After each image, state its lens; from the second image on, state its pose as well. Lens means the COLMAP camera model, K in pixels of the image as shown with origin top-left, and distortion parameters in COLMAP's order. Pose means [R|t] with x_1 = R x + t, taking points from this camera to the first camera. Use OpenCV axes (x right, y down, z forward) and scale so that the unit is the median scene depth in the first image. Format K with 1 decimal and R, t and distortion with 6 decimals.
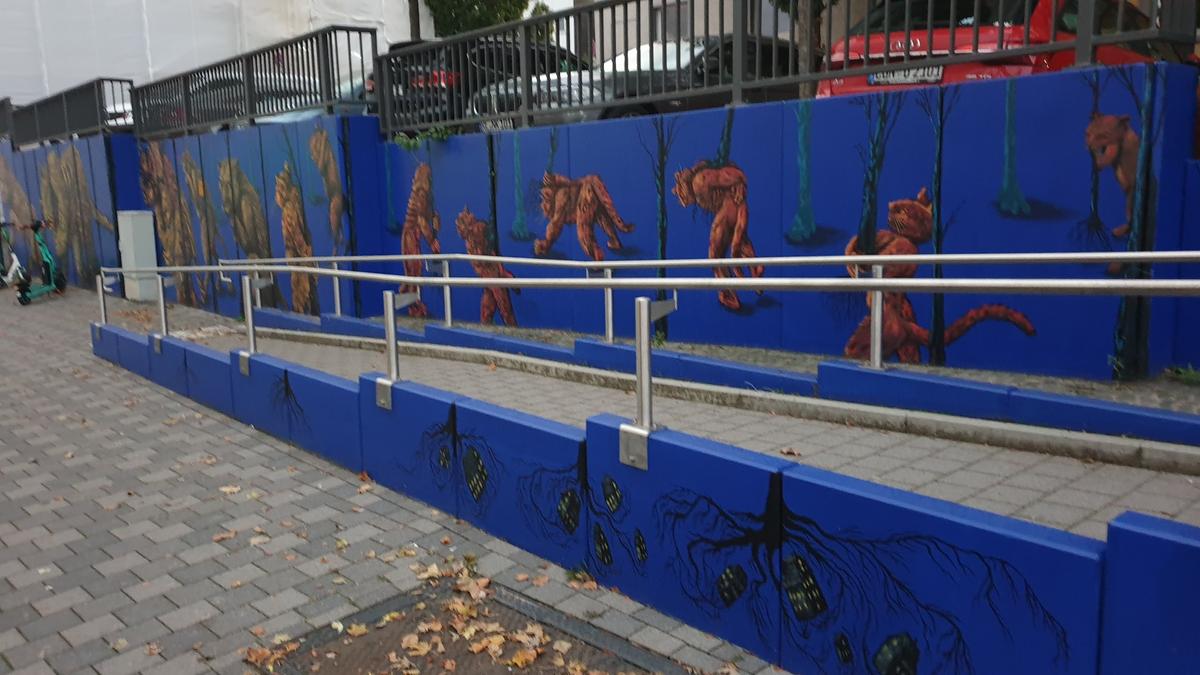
lens RADIAL K [[919.9, 0, 595.6], [0, 919.9, 342.8], [0, 0, 1]] dist [0.029926, -0.008434]
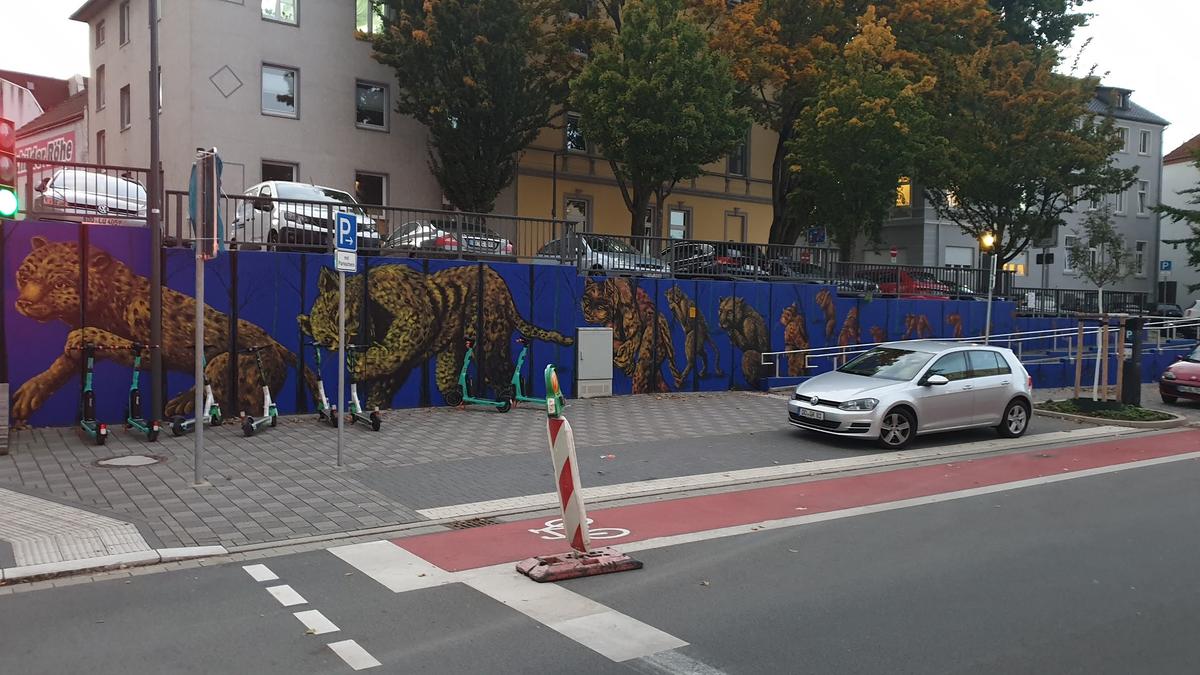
lens RADIAL K [[919.9, 0, 595.6], [0, 919.9, 342.8], [0, 0, 1]] dist [0.029926, -0.008434]
pose [[0.127539, -0.004233, 0.991825, -2.990666], [0.155762, 0.987668, -0.015814, -0.180700], [-0.979526, 0.156506, 0.126625, 1.486612]]
